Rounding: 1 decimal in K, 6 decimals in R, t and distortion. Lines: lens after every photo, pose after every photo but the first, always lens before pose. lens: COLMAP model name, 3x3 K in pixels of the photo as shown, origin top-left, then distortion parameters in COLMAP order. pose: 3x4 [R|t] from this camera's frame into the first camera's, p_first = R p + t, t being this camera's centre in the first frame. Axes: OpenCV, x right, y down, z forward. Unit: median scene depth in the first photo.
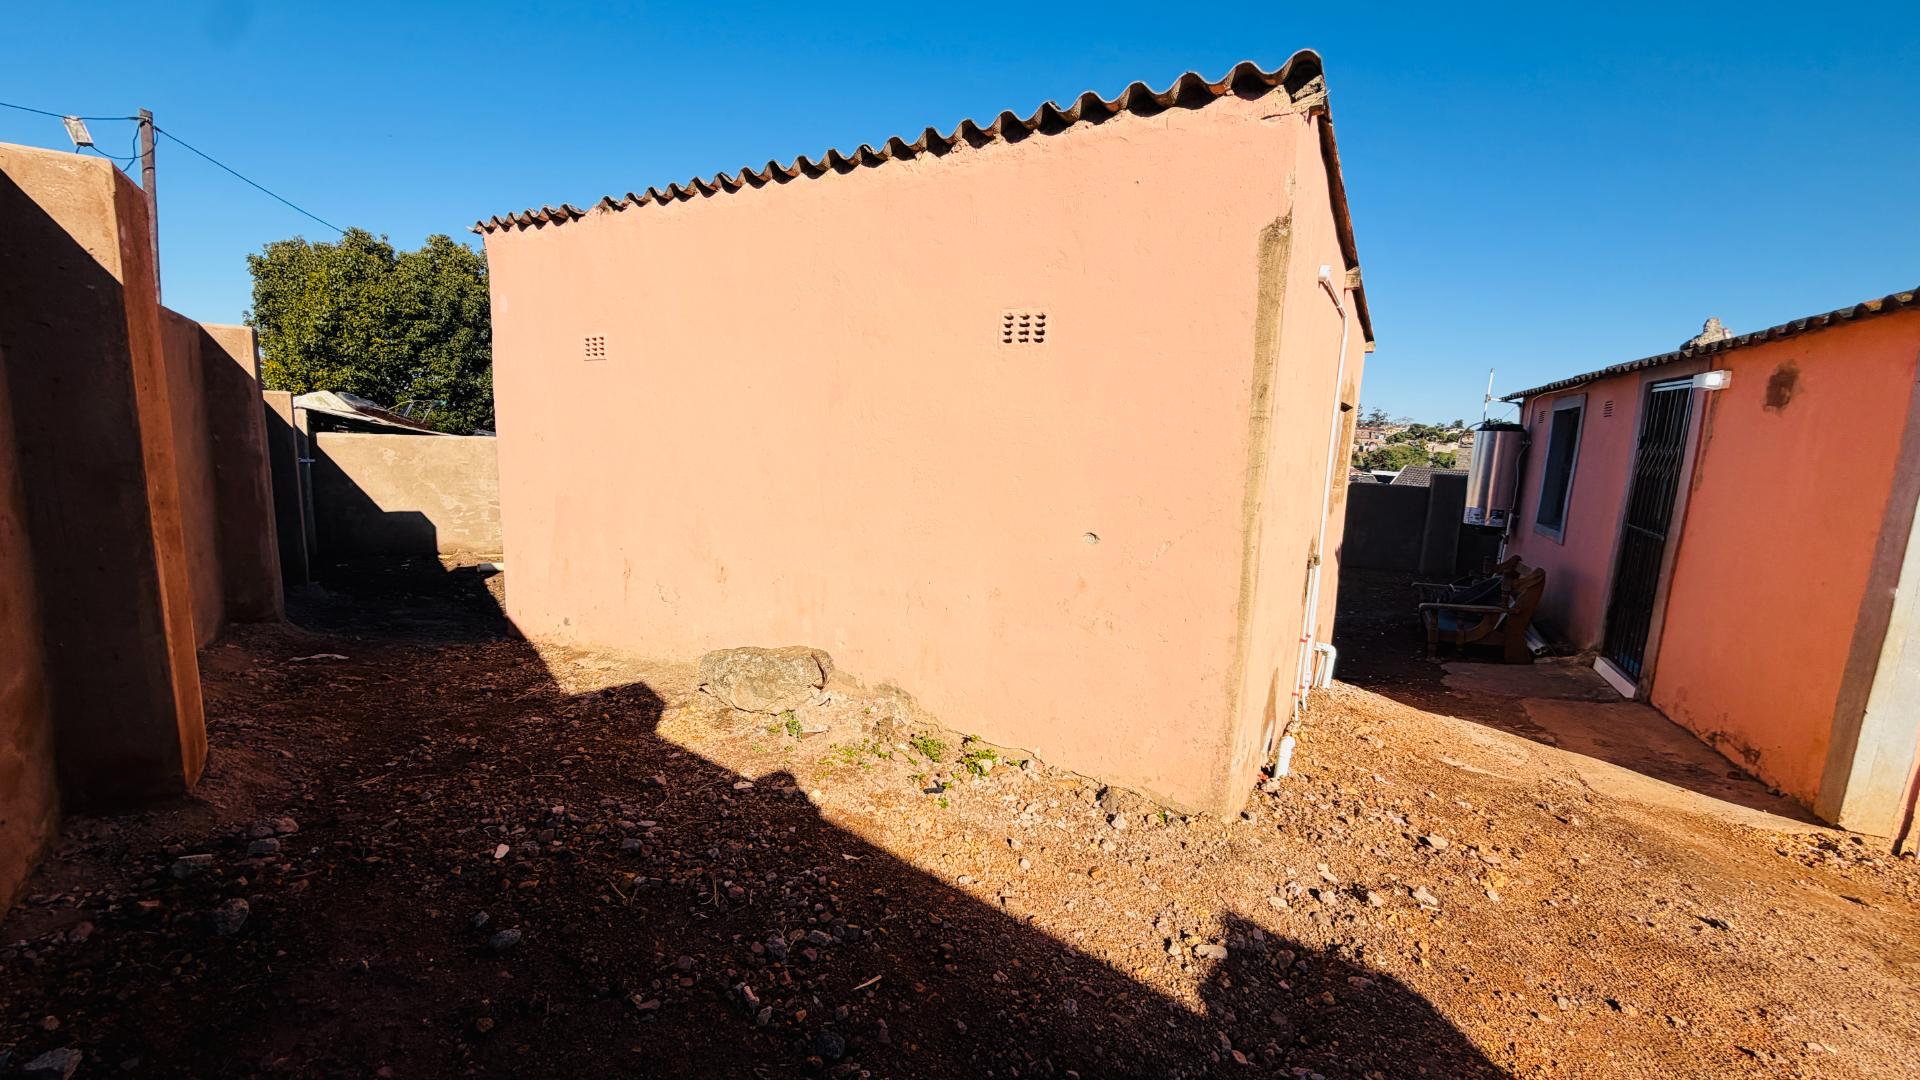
lens RADIAL K [[761.6, 0, 960.5], [0, 761.6, 546.9], [0, 0, 1]] dist [0.000932, 0.000378]
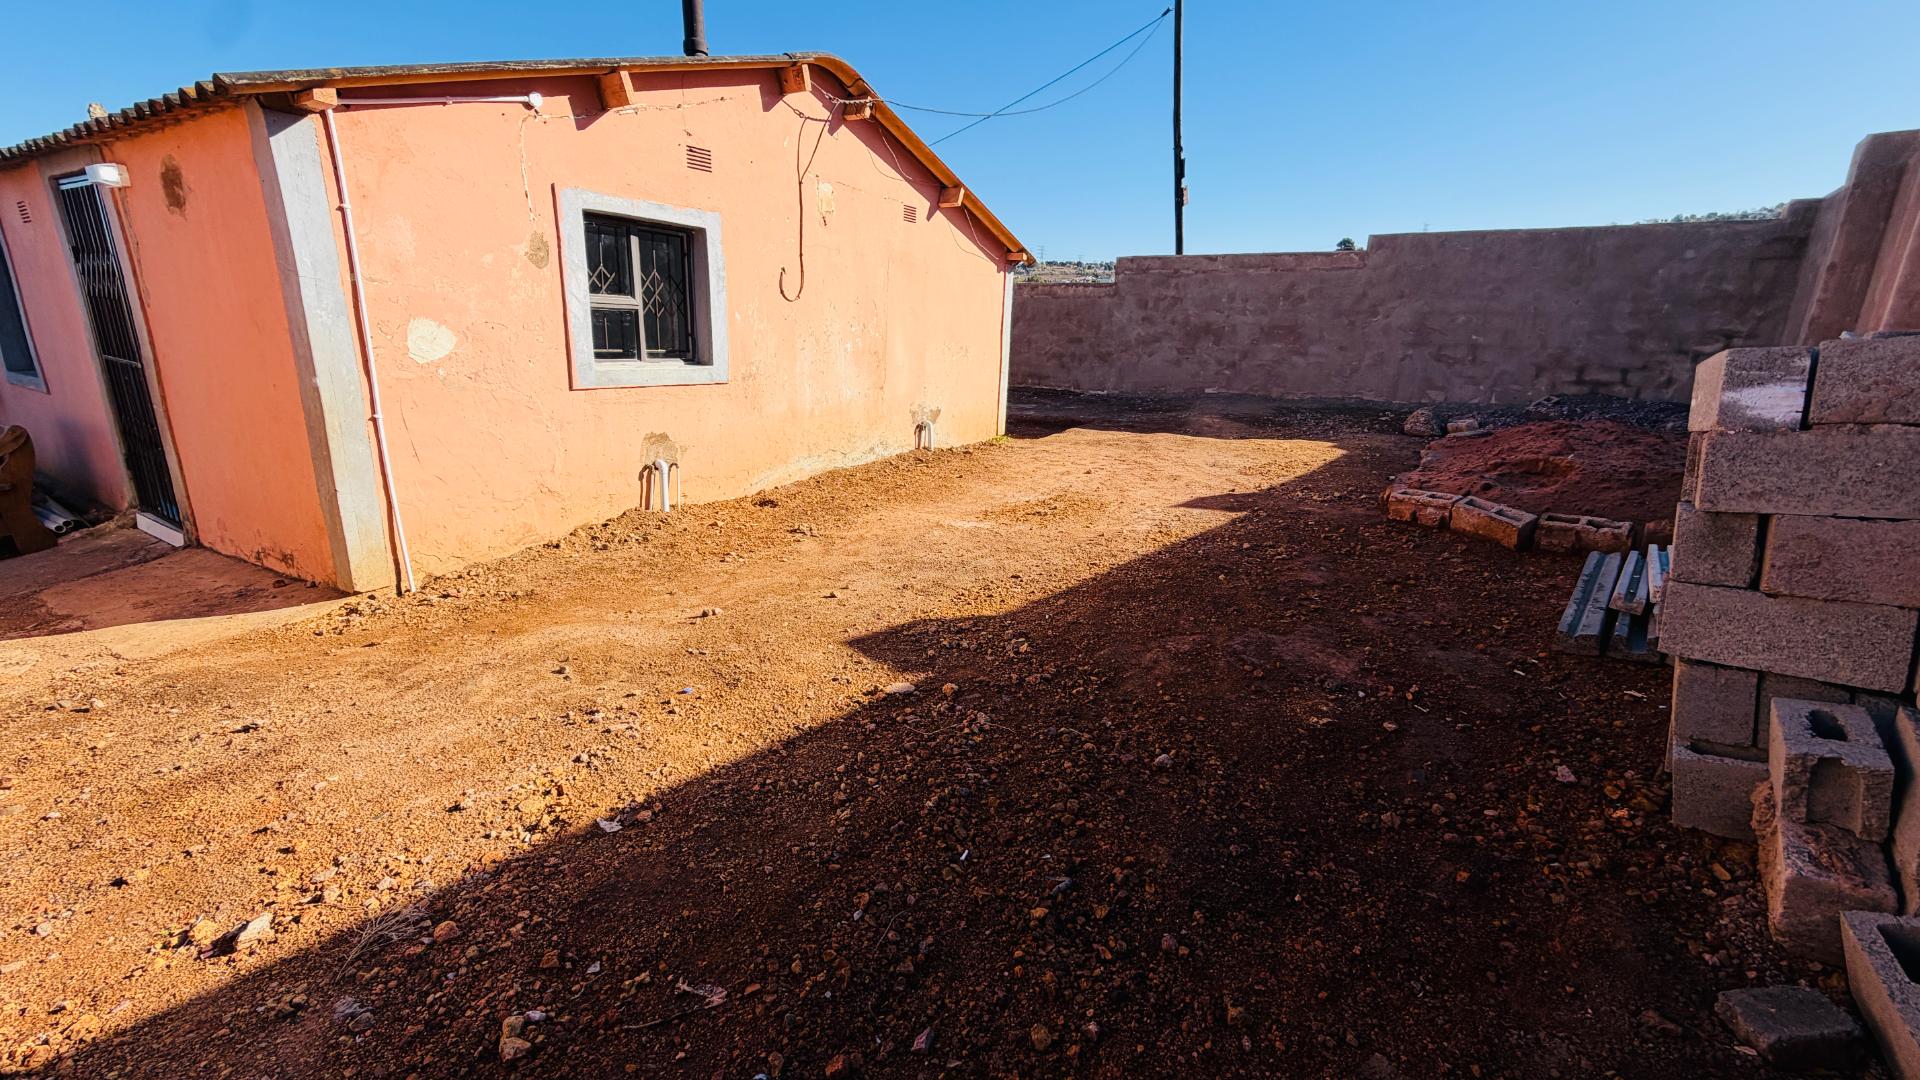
lens RADIAL K [[761.6, 0, 962.6], [0, 761.6, 532.1], [0, 0, 1]] dist [0.000932, 0.000378]
pose [[0.081381, -0.298351, 0.950980, 0.126707], [0.127468, 0.949425, 0.286955, 0.054116], [-0.988498, 0.097867, 0.115295, -0.040633]]
